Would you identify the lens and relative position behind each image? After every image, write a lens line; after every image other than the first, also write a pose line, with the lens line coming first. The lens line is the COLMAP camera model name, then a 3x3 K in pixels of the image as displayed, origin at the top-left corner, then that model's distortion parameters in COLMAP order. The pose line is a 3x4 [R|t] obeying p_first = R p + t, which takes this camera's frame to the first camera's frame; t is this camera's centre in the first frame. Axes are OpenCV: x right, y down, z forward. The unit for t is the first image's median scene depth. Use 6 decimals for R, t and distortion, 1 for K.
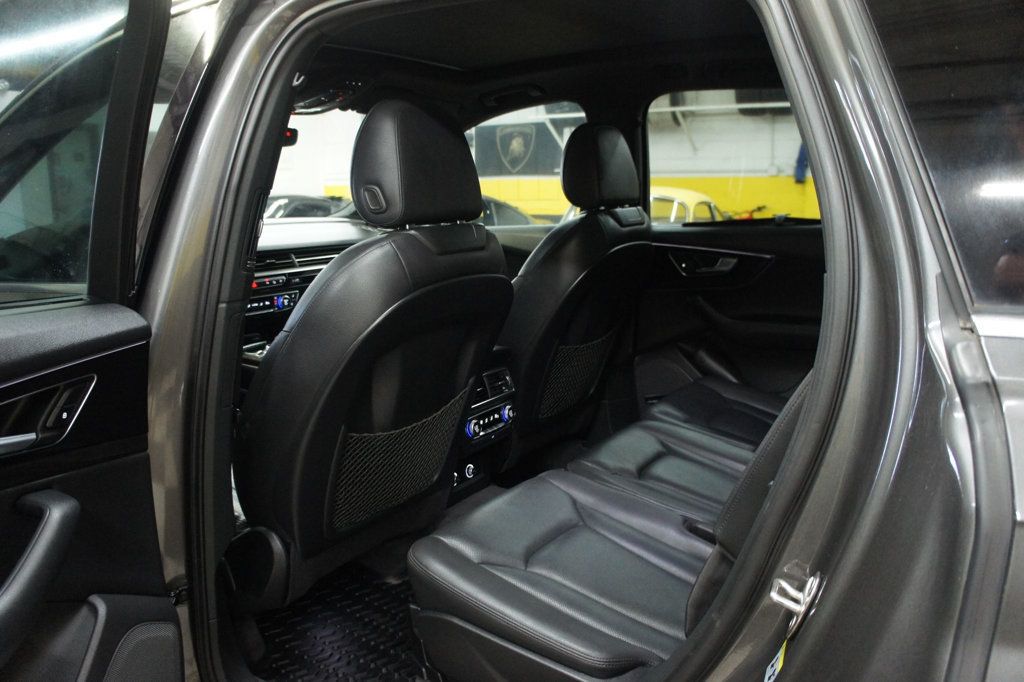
lens RADIAL K [[800.9, 0, 504.0], [0, 800.9, 337.3], [0, 0, 1]] dist [-0.174483, 0.115935]
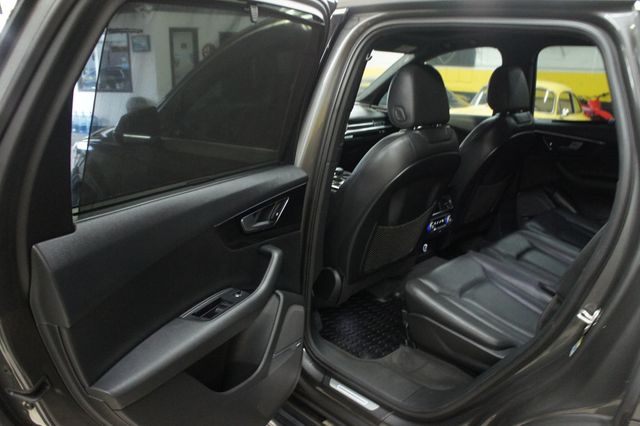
lens RADIAL K [[500.6, 0, 317.3], [0, 500.6, 210.9], [0, 0, 1]] dist [-0.174483, 0.115935]
pose [[0.975330, 0.079601, -0.205901, -0.080336], [-0.057643, 0.992199, 0.110537, -0.051344], [0.213094, -0.095941, 0.972310, -0.284957]]
